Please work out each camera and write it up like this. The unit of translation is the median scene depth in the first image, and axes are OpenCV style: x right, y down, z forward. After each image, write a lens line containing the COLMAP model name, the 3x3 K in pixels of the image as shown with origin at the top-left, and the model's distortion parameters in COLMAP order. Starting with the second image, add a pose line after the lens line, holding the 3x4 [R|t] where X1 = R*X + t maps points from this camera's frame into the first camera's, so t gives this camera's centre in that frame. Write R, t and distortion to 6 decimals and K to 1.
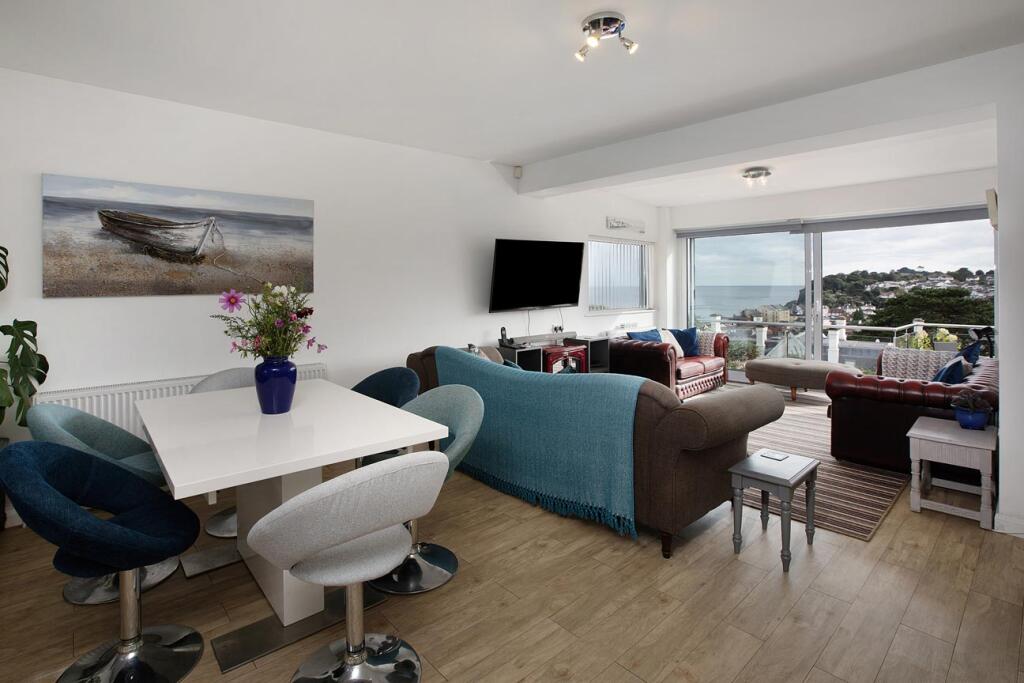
lens RADIAL K [[480.6, 0, 503.6], [0, 480.6, 341.0], [0, 0, 1]] dist [-0.025344, 0.004694]
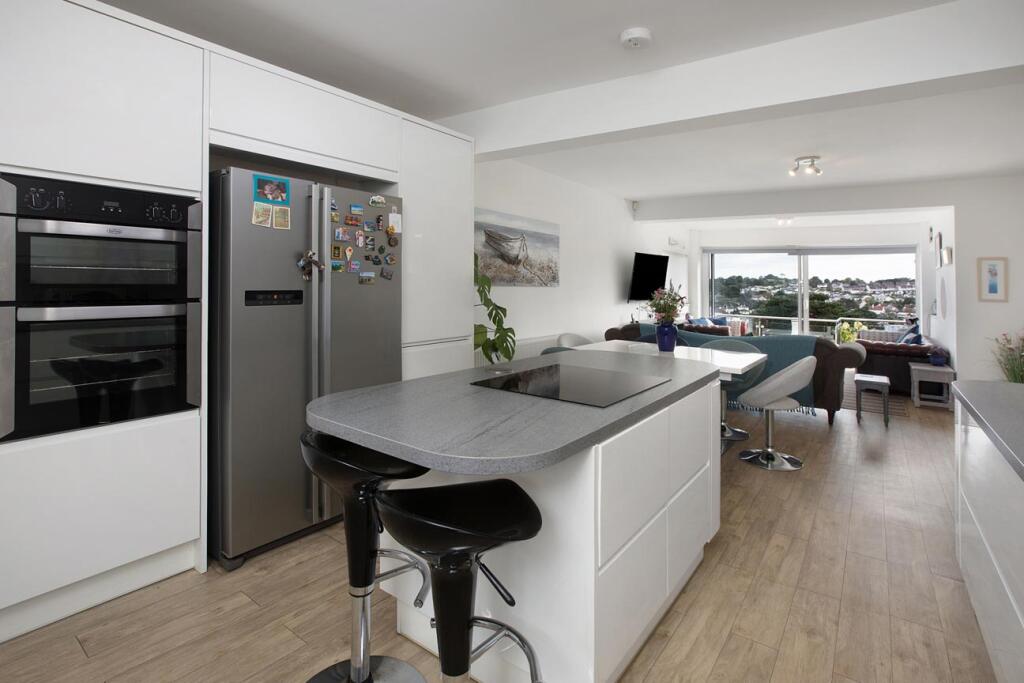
lens RADIAL K [[480.6, 0, 486.9], [0, 480.6, 330.5], [0, 0, 1]] dist [-0.025344, 0.004694]
pose [[0.983660, 0.013236, 0.179551, -0.678350], [-0.011398, 0.999872, -0.011265, 0.044312], [-0.179677, 0.009035, 0.983684, -0.334845]]
